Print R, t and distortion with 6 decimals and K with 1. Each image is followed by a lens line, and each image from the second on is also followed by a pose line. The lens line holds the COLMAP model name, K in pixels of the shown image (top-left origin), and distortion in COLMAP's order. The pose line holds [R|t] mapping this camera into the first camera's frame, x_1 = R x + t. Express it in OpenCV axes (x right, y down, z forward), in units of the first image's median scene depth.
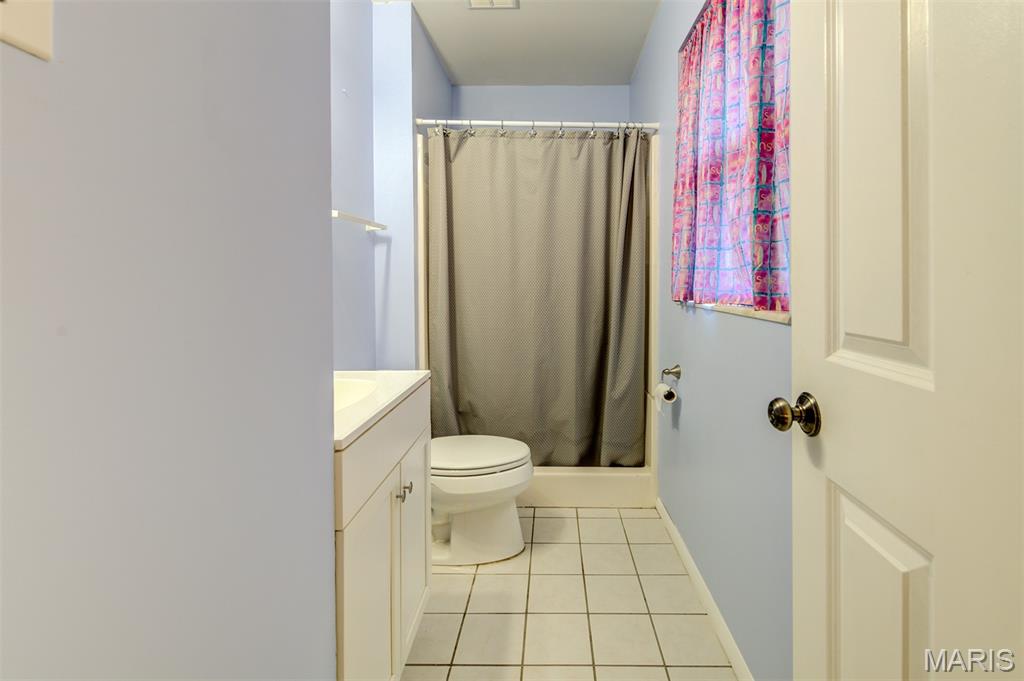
lens RADIAL K [[431.7, 0, 508.9], [0, 431.7, 340.2], [0, 0, 1]] dist [0.011275, -0.002880]
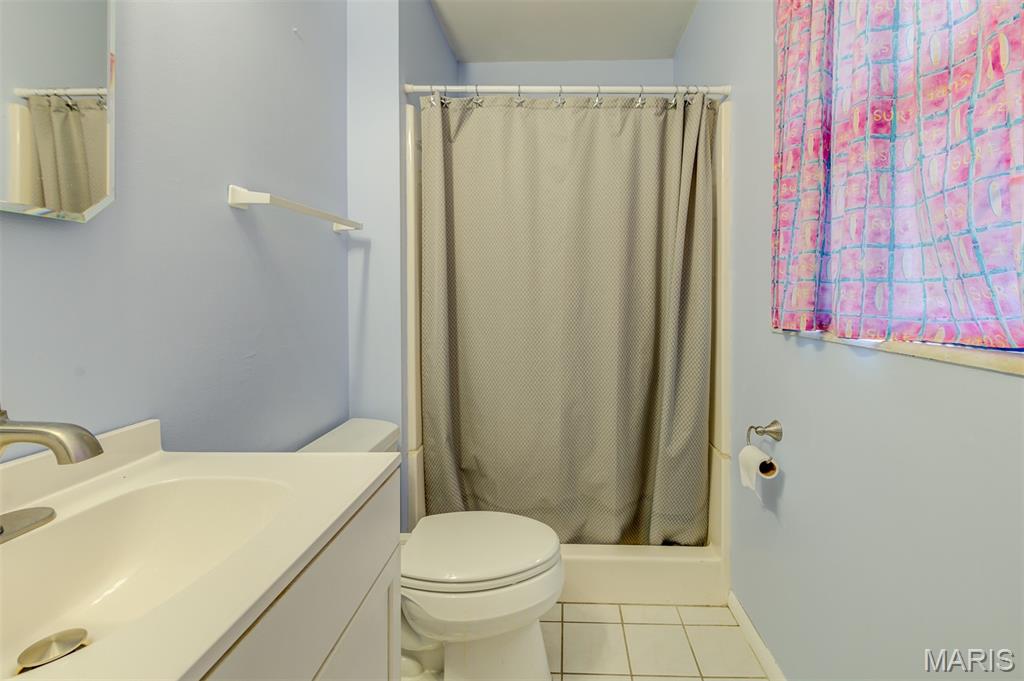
lens RADIAL K [[431.7, 0, 515.2], [0, 431.7, 339.8], [0, 0, 1]] dist [0.011275, -0.002880]
pose [[0.999883, -0.000089, -0.015311, -0.010706], [-0.000414, 0.999462, -0.032808, -0.042341], [0.015306, 0.032810, 0.999344, 0.265165]]
